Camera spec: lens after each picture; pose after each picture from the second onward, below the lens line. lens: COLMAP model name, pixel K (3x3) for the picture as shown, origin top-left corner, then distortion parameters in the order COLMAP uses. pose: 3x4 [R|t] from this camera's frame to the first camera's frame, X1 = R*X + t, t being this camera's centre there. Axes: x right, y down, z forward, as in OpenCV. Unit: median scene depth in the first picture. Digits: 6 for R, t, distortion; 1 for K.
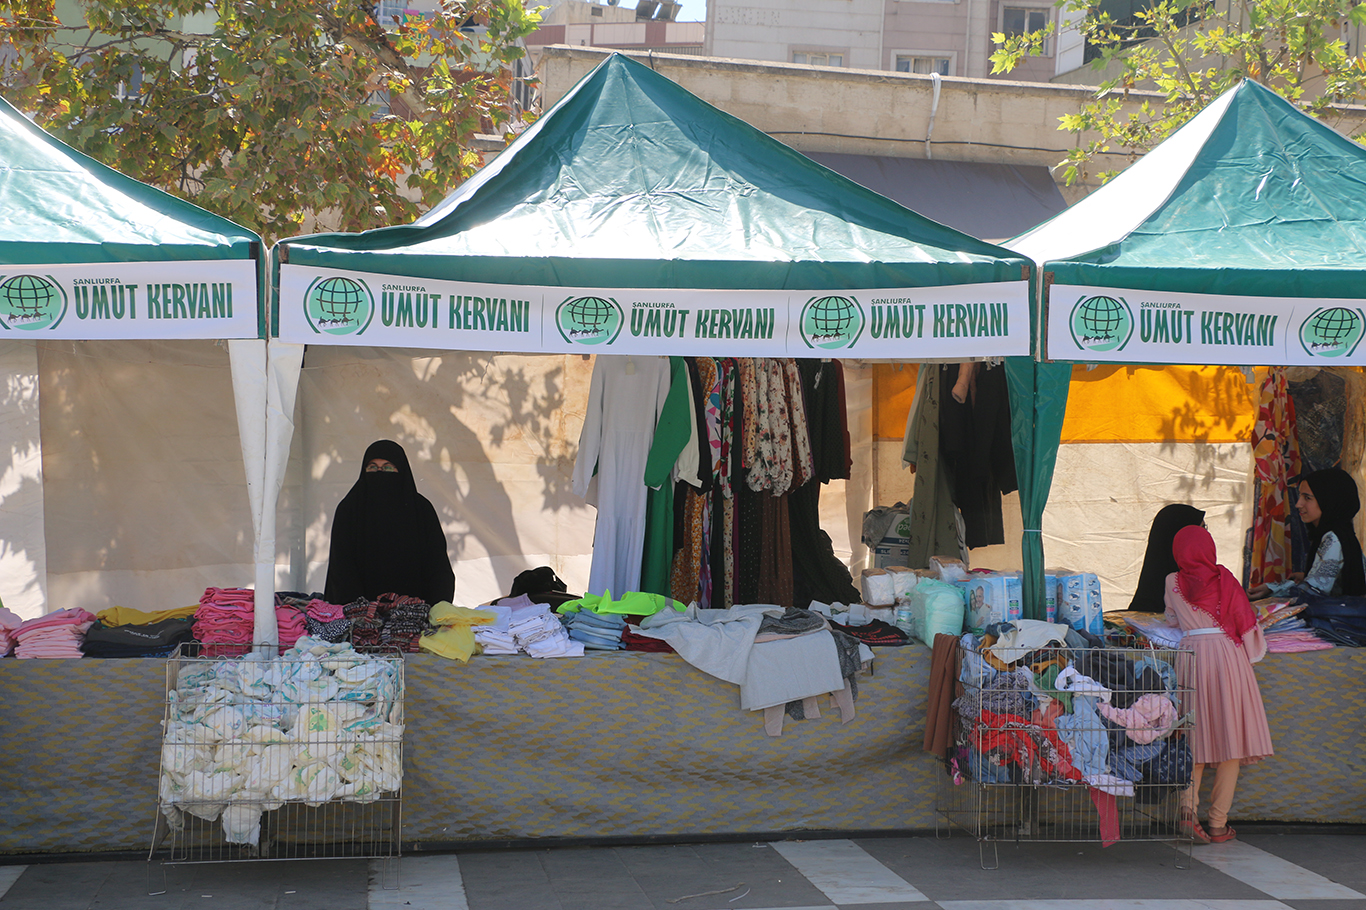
lens RADIAL K [[2096.6, 0, 647.3], [0, 2096.6, 443.4], [0, 0, 1]] dist [0.092682, 0.000000]
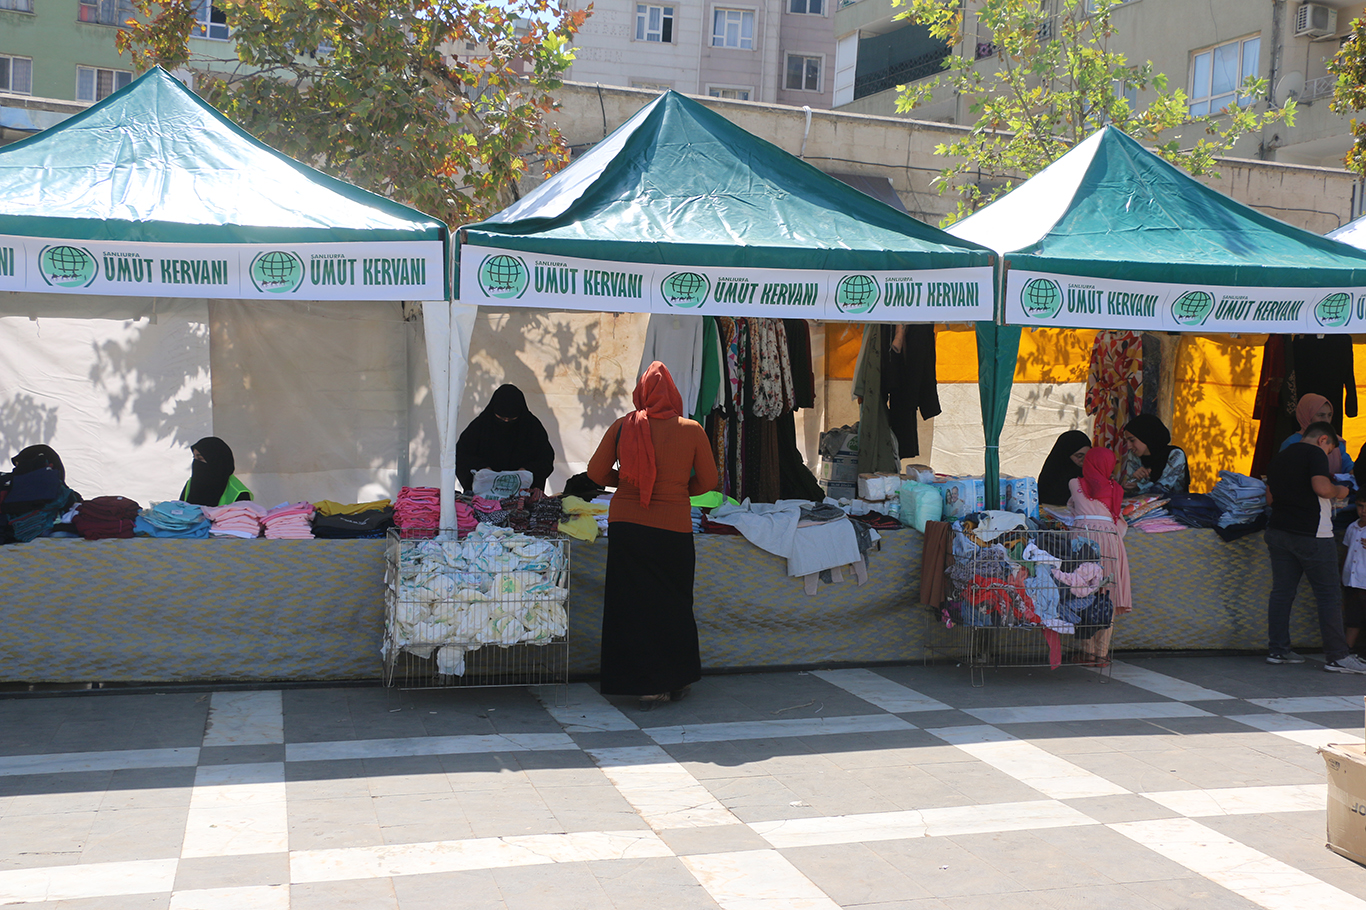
lens RADIAL K [[1584.1, 0, 671.6], [0, 1584.1, 459.6], [0, 0, 1]] dist [-0.083319, 0.000000]
pose [[0.993839, 0.003679, 0.110771, -0.139479], [-0.009455, 0.998620, 0.051664, -0.002002], [-0.110428, -0.052393, 0.992502, -0.013625]]
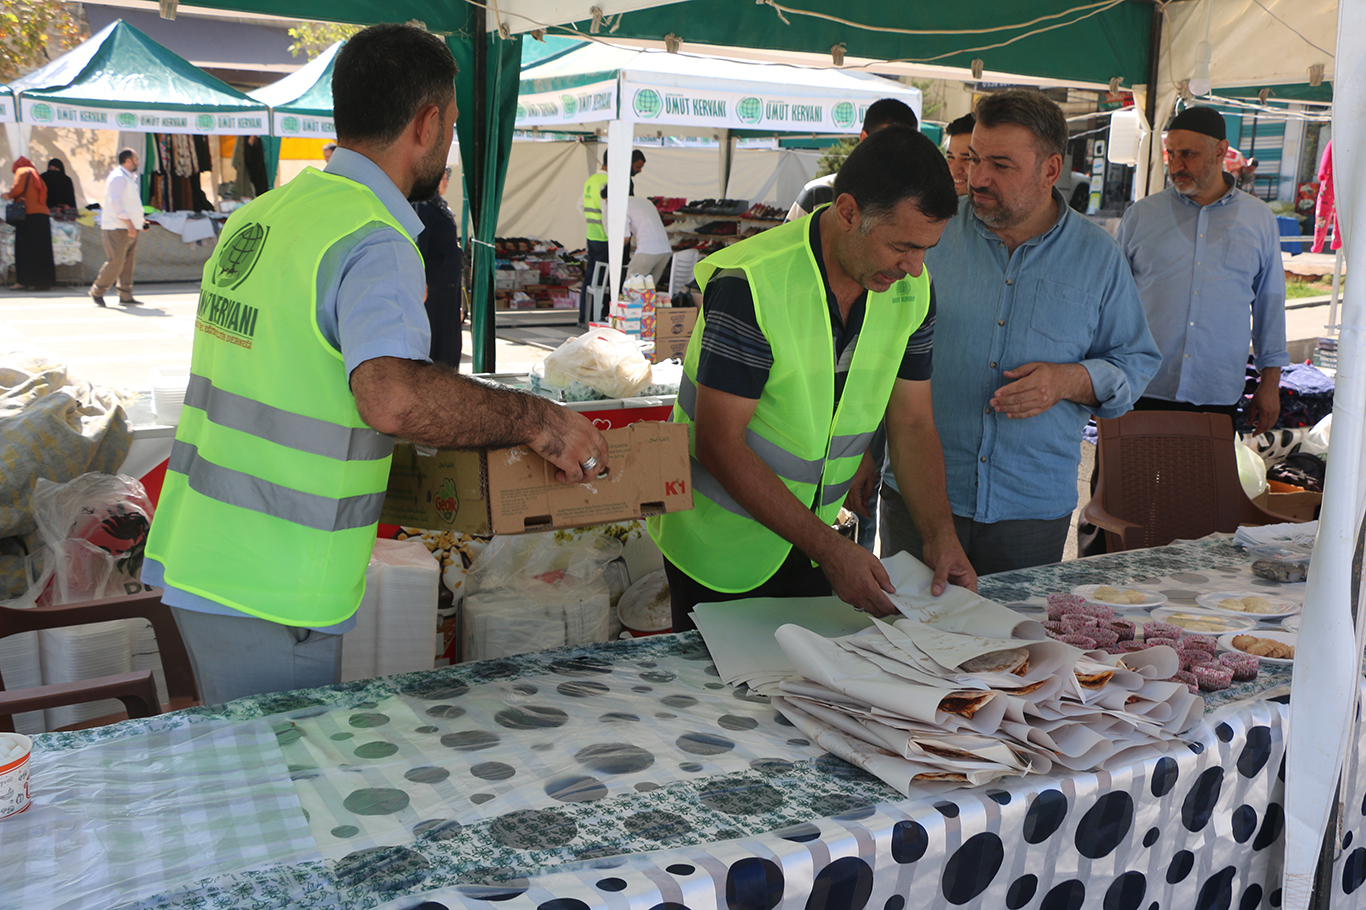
lens RADIAL K [[1372.5, 0, 672.6], [0, 1372.5, 451.8], [0, 0, 1]] dist [0.008730, 0.000000]
pose [[0.913279, -0.063220, 0.402398, -0.134902], [-0.024694, 0.977472, 0.209614, -0.022407], [-0.406584, -0.201373, 0.891144, -1.244191]]
